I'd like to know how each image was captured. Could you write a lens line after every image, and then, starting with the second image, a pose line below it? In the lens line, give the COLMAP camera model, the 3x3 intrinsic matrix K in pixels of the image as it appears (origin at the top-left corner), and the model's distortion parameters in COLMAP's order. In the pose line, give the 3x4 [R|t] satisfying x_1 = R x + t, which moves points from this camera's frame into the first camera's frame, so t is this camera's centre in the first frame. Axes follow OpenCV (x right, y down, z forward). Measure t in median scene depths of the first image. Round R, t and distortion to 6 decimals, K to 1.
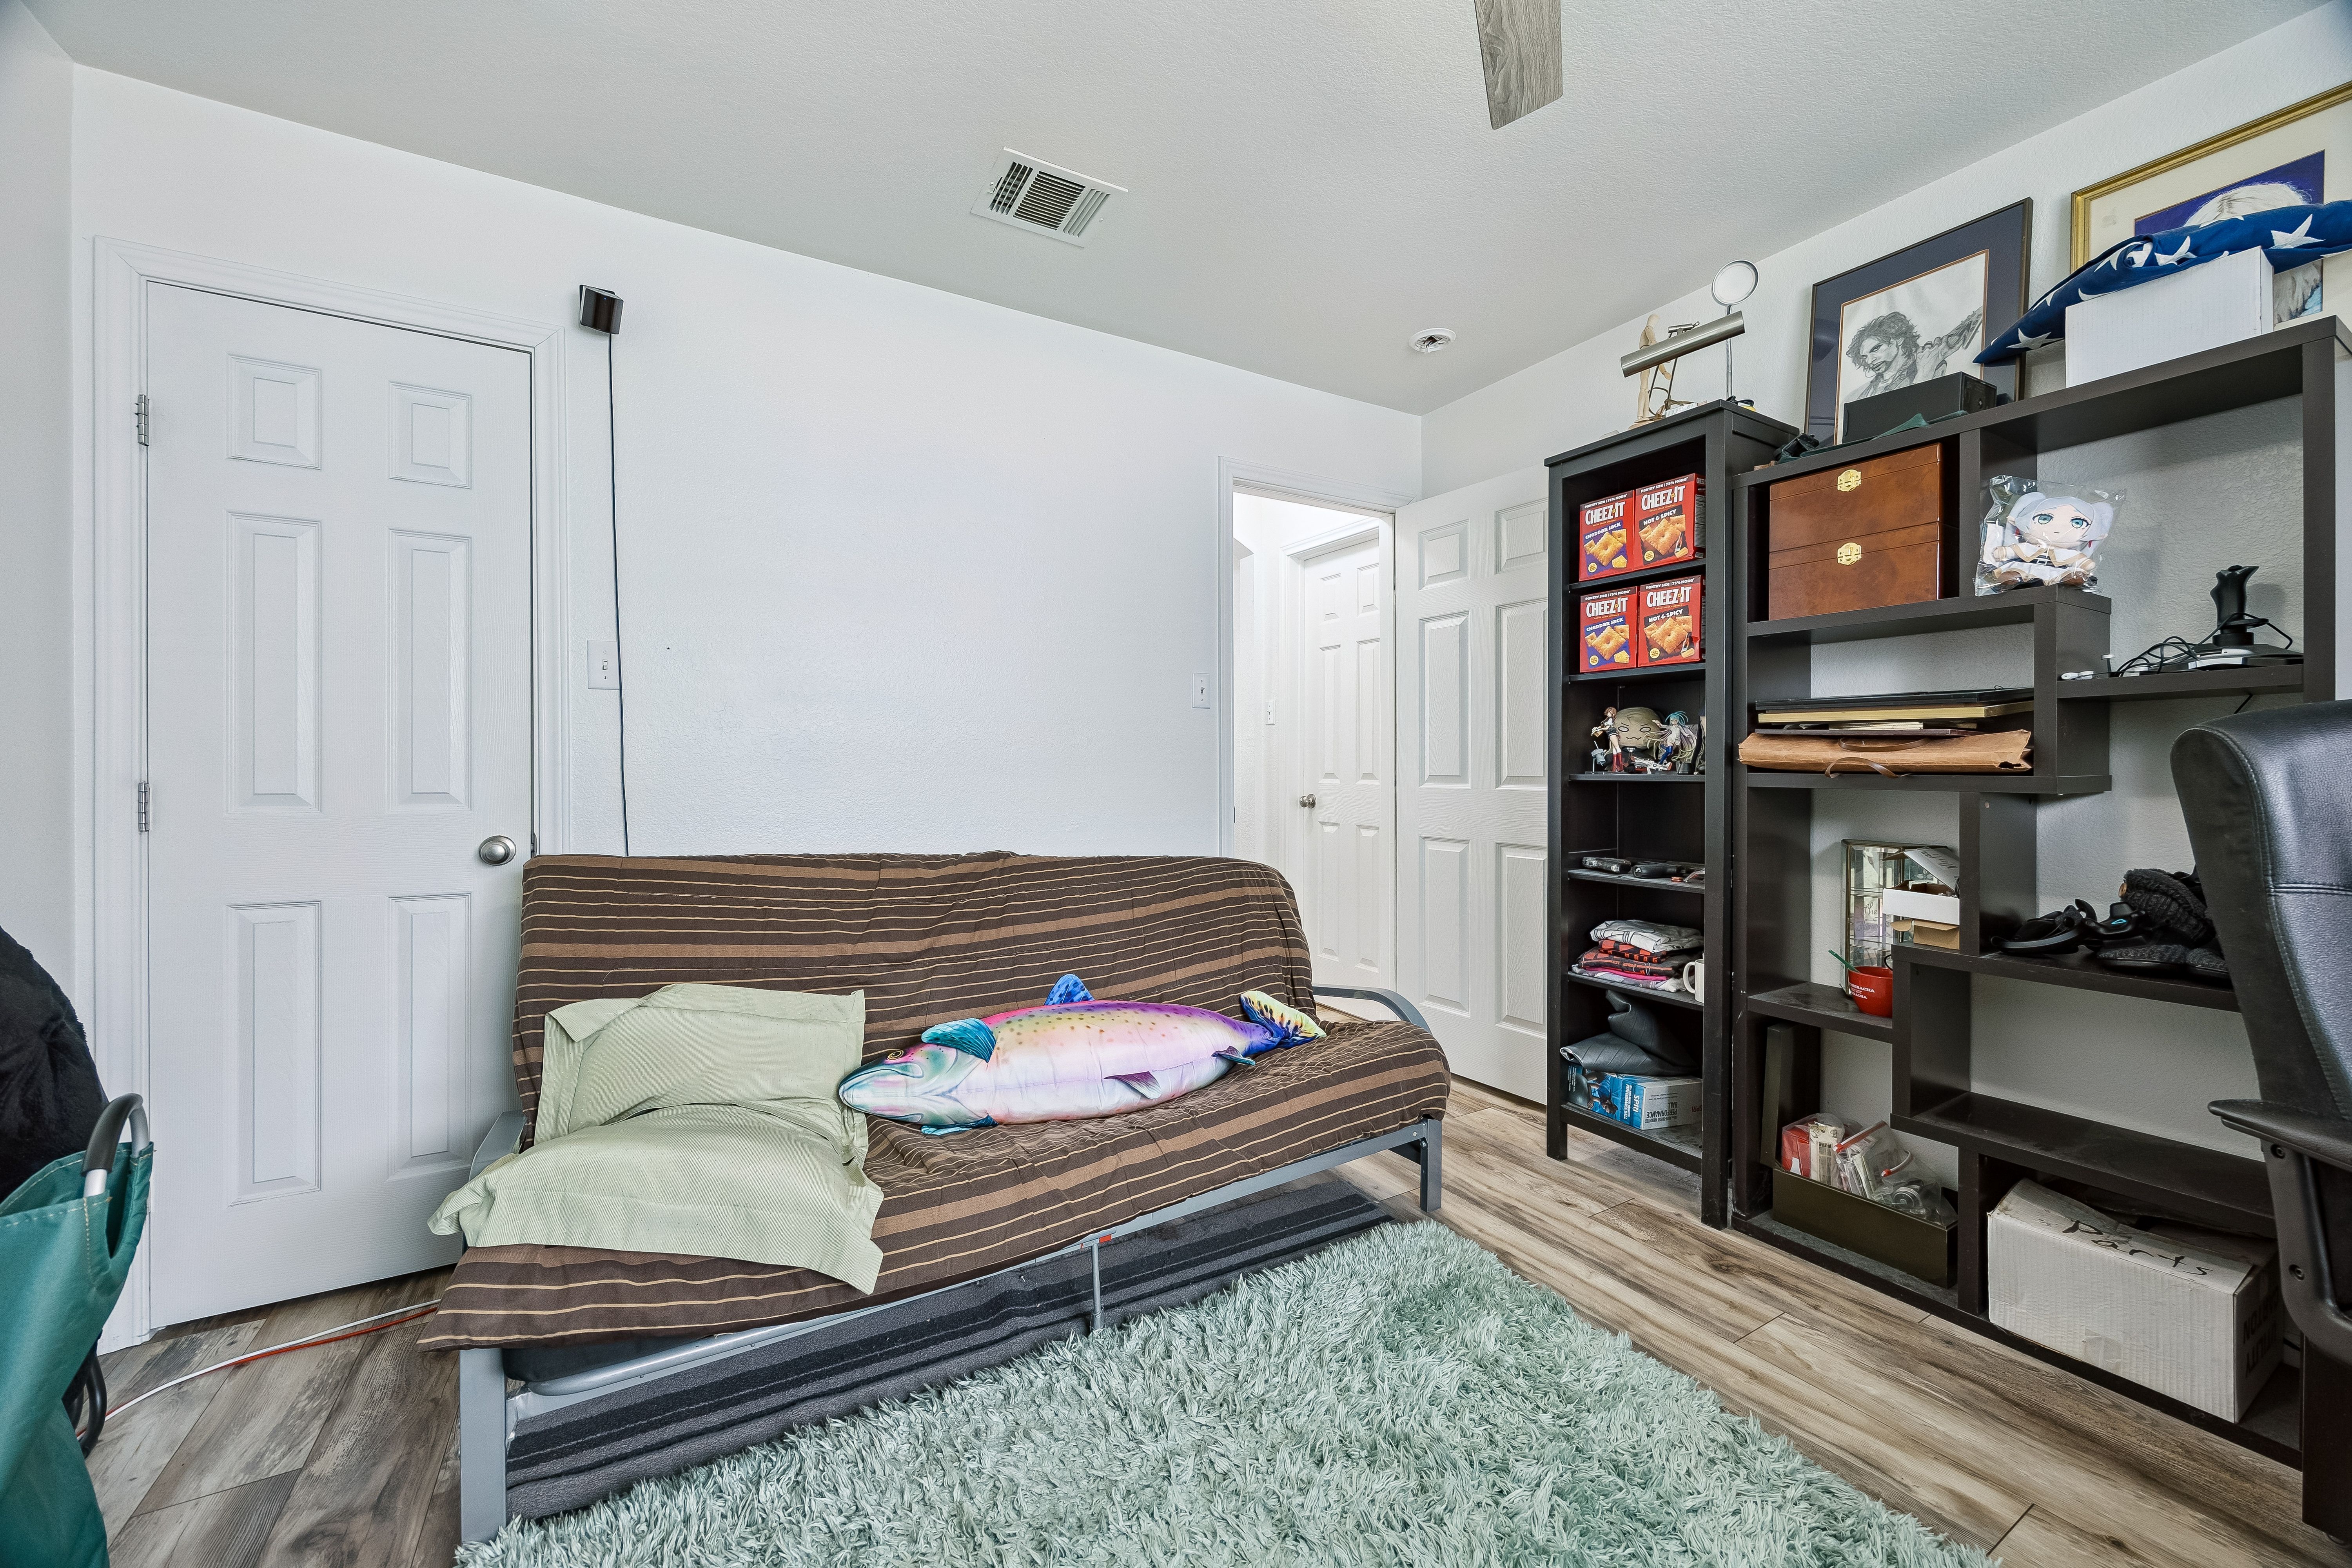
lens RADIAL K [[910.9, 0, 1175.8], [0, 910.9, 780.0], [0, 0, 1]] dist [0.002311, -0.000002]
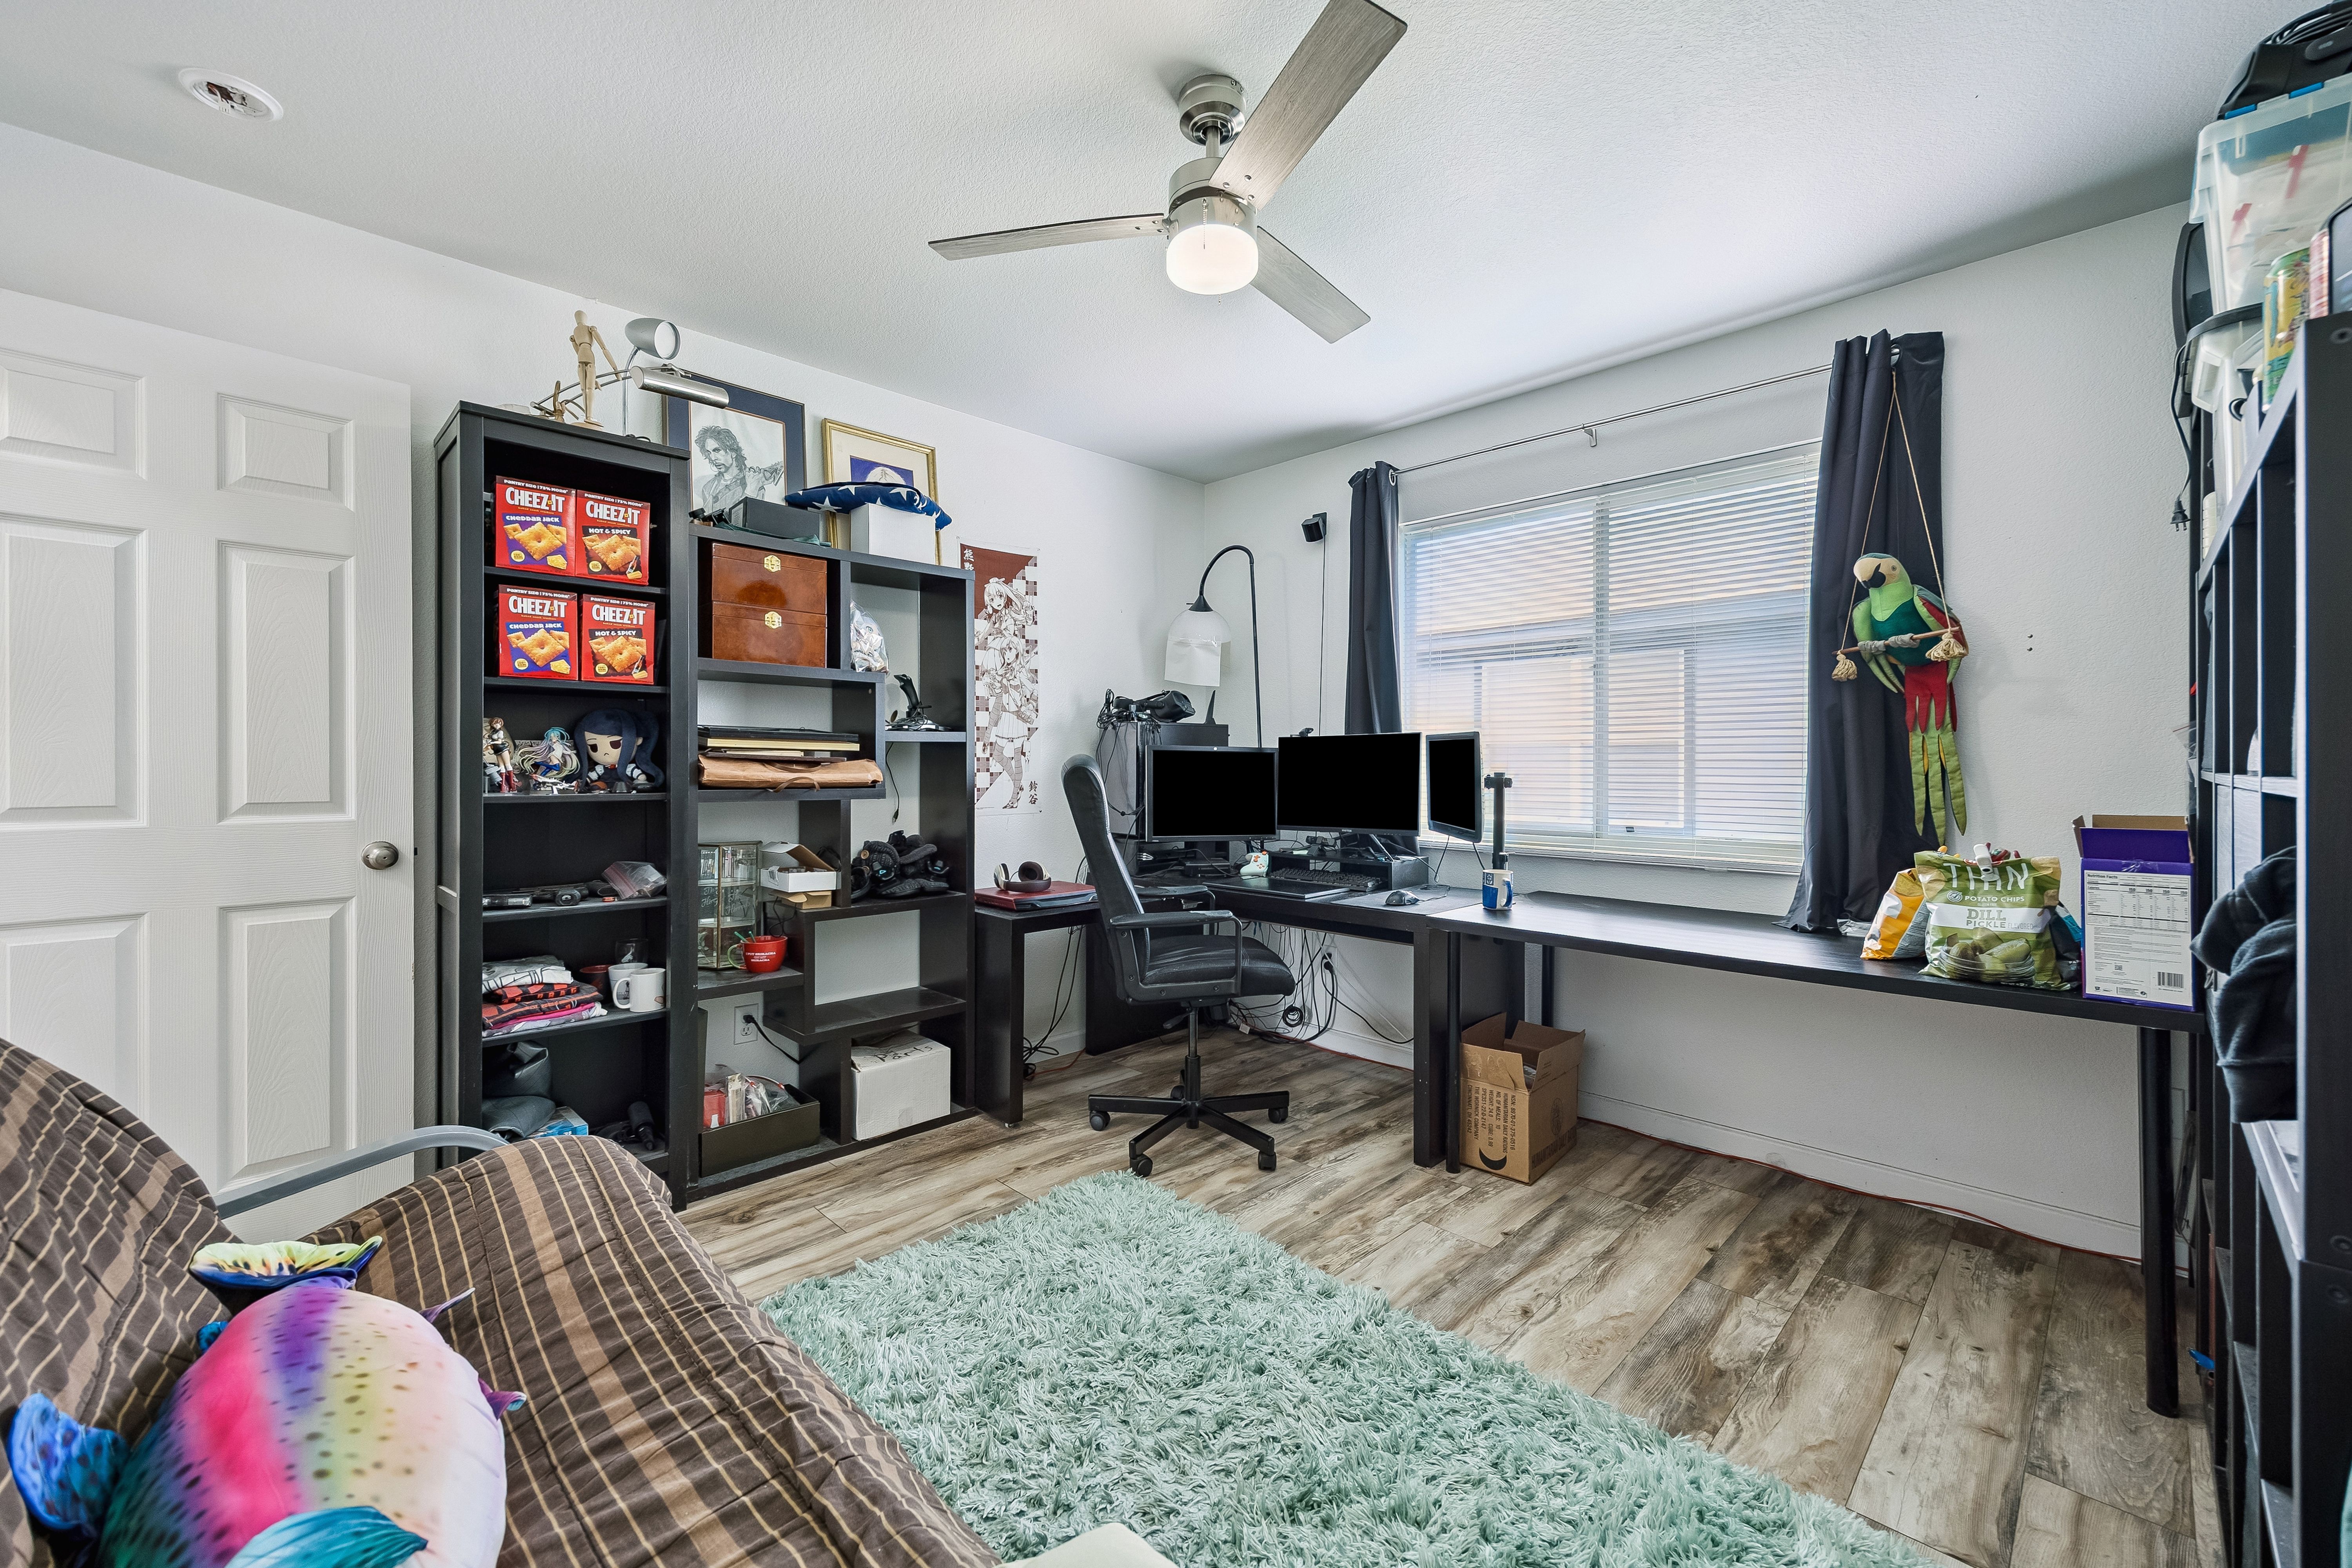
lens RADIAL K [[945.3, 0, 1170.5], [0, 945.3, 773.6], [0, 0, 1]] dist [0.000283, -0.000092]
pose [[-0.255325, -0.007427, 0.966827, -0.606150], [0.014313, 0.999832, 0.011460, -0.030961], [-0.966749, 0.016764, -0.255175, 0.679859]]
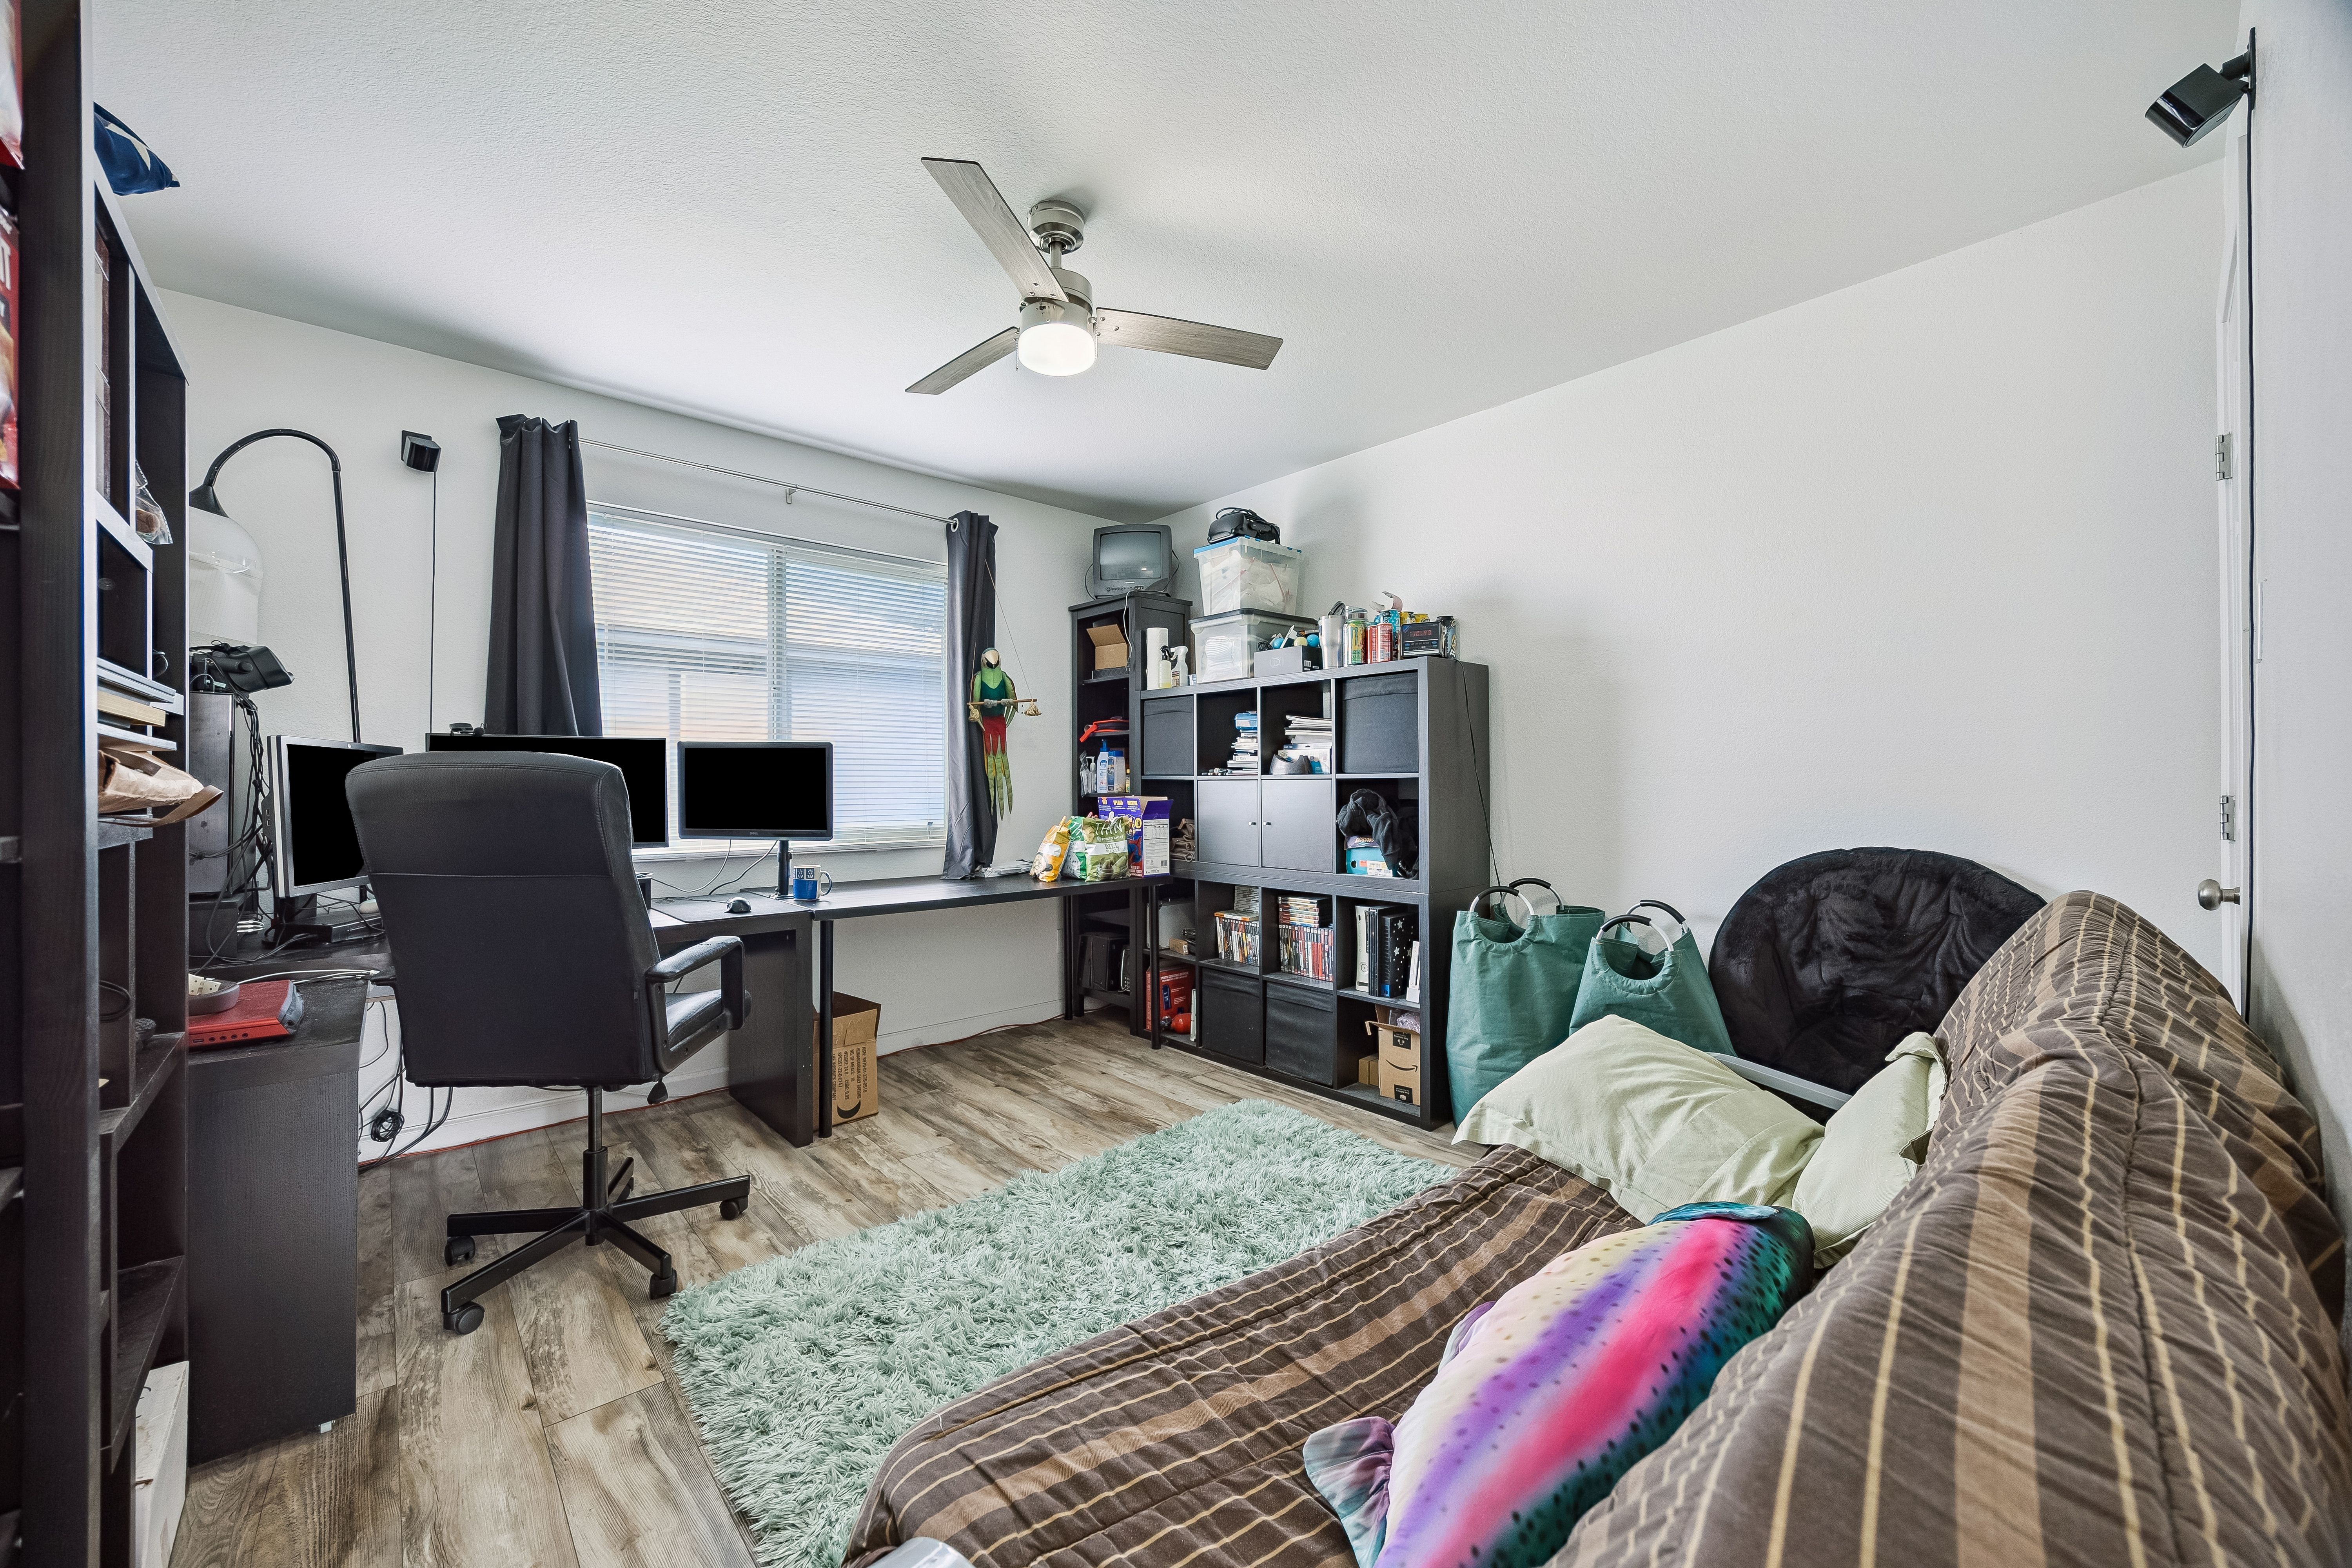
lens RADIAL K [[888.1, 0, 1176.0], [0, 888.1, 784.0], [0, 0, 1]] dist [0.000482, -0.000015]
pose [[-0.976810, 0.003806, -0.214076, 0.234870], [0.000034, 0.999845, 0.017624, -0.028166], [0.214110, 0.017208, -0.976658, 1.357213]]
